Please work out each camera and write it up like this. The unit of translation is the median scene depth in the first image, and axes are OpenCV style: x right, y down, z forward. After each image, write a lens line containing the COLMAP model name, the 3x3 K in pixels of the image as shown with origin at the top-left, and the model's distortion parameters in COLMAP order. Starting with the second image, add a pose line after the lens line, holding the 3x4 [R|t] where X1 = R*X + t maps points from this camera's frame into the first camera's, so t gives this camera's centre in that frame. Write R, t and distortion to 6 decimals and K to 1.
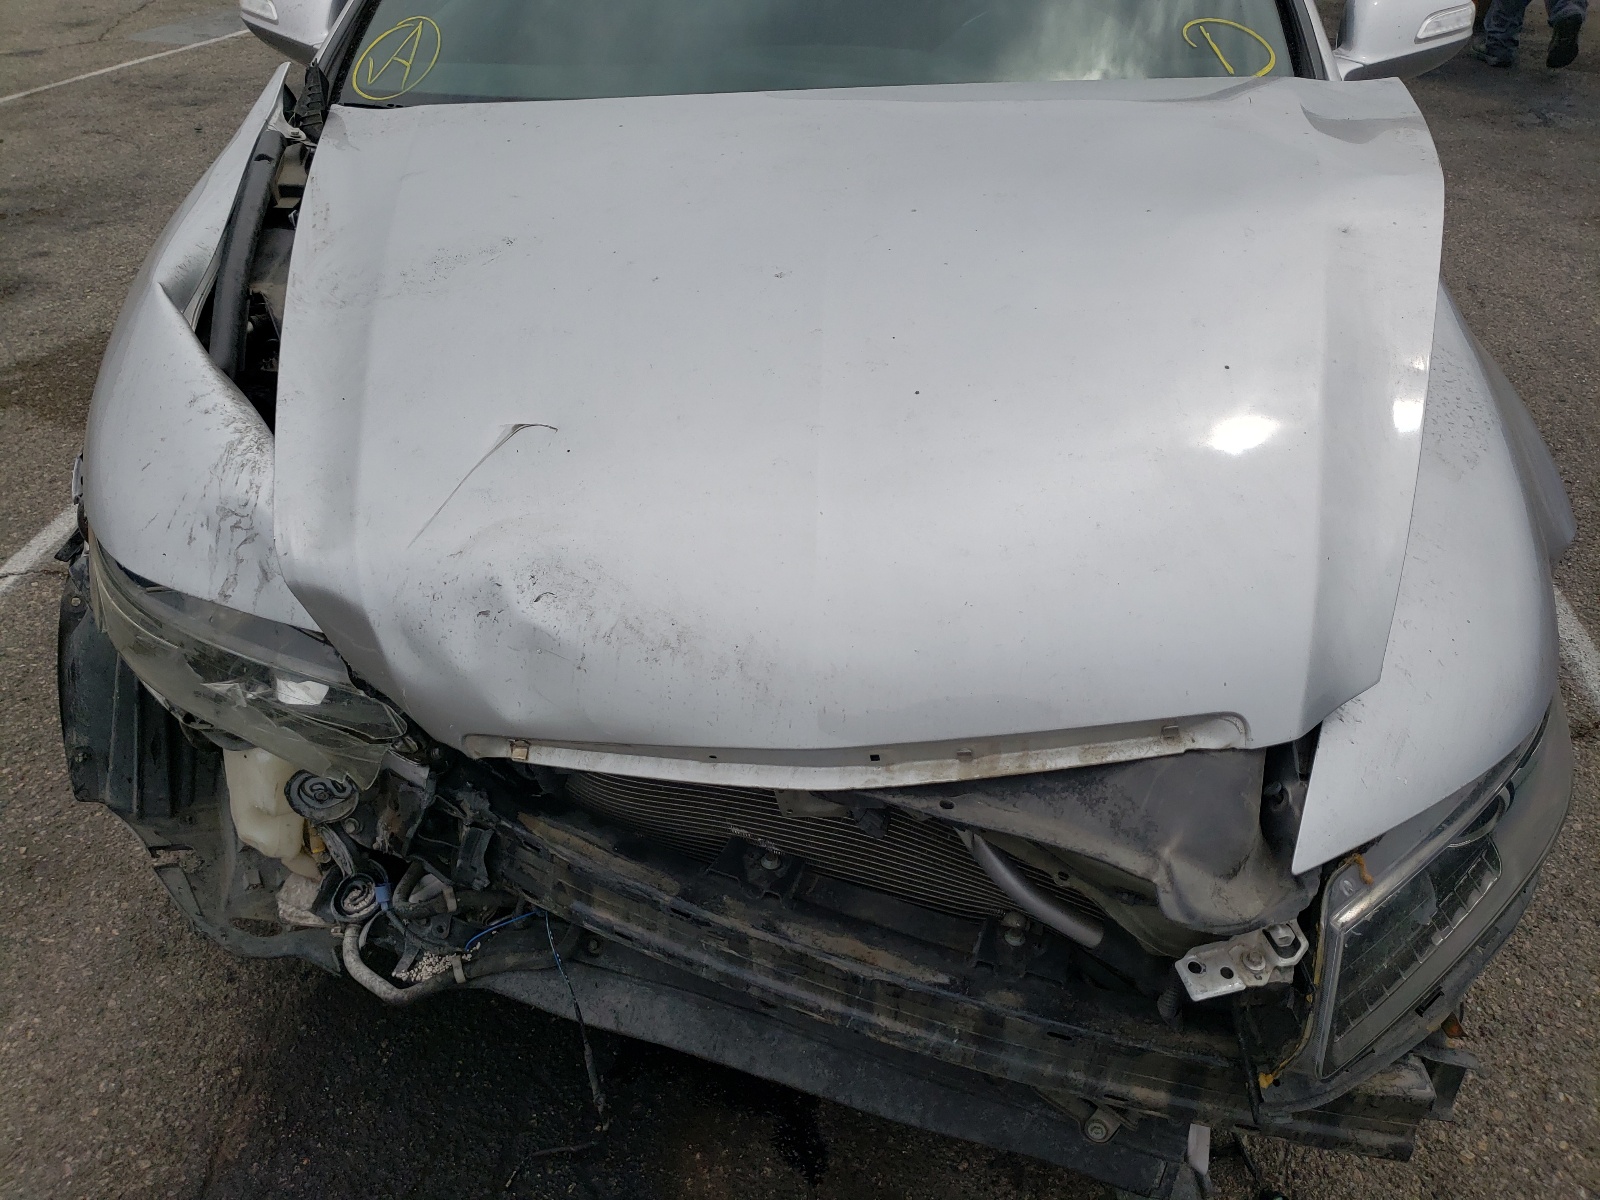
lens RADIAL K [[1308.6, 0, 800.0], [0, 1308.6, 600.0], [0, 0, 1]] dist [0.057302, -0.007149]
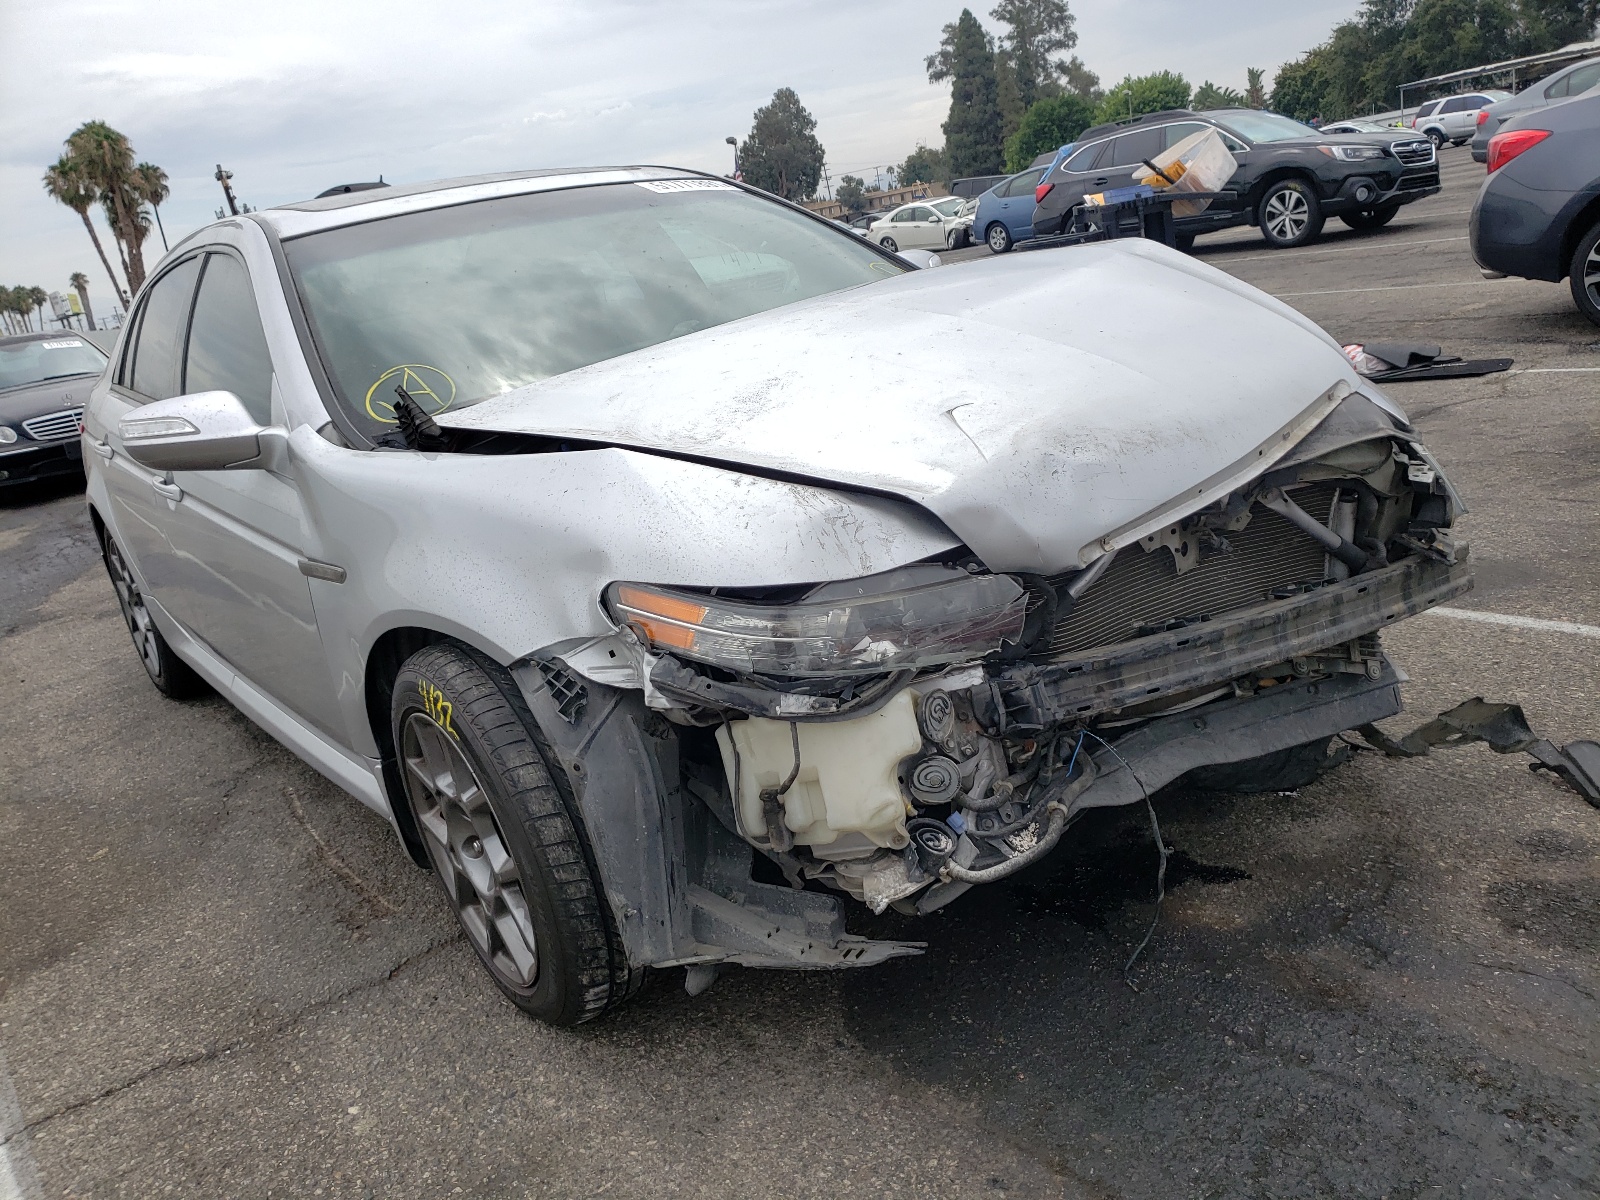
lens RADIAL K [[1308.6, 0, 800.0], [0, 1308.6, 600.0], [0, 0, 1]] dist [0.057302, -0.007149]
pose [[0.666957, -0.297855, 0.682972, -1.454233], [0.543860, 0.821153, -0.172989, 0.221587], [-0.509299, 0.486817, 0.709664, 0.104389]]
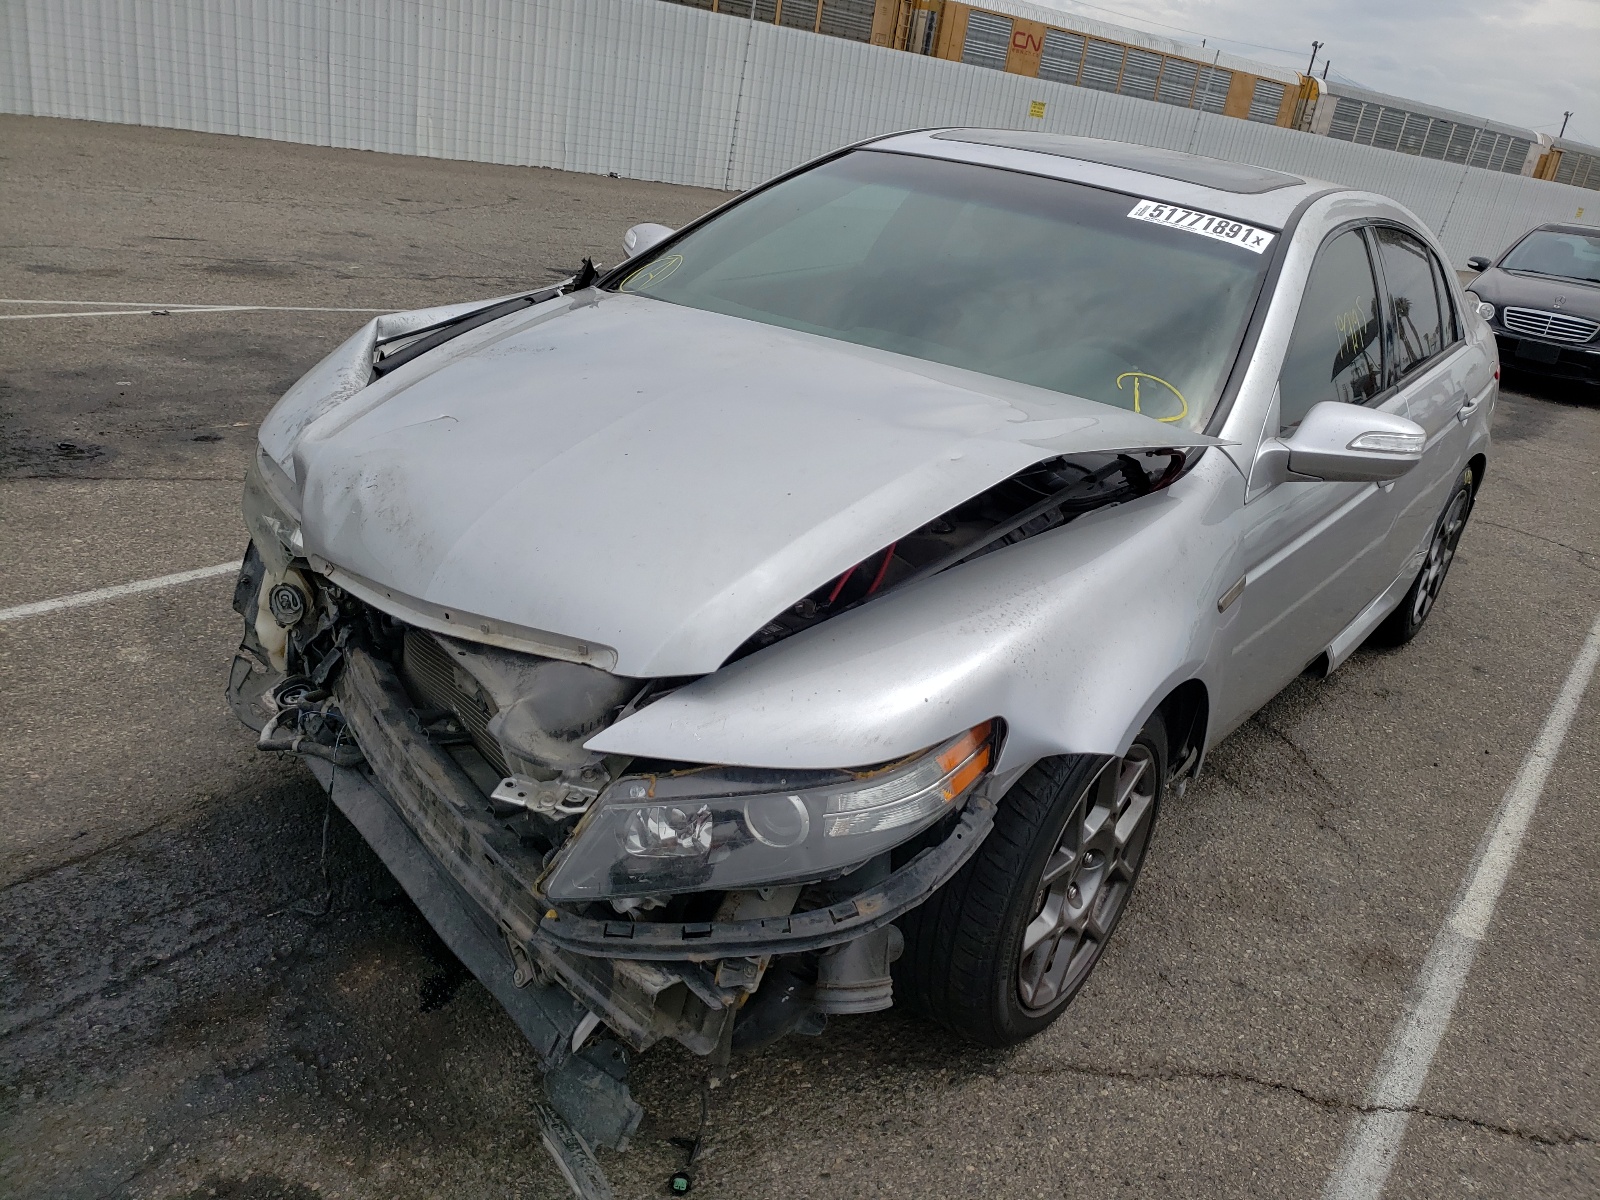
lens RADIAL K [[1308.6, 0, 800.0], [0, 1308.6, 600.0], [0, 0, 1]] dist [0.057302, -0.007149]
pose [[0.839119, 0.310876, -0.446358, 0.966939], [-0.423291, 0.888556, -0.176900, 0.176664], [0.341620, 0.337380, 0.877195, -0.225900]]
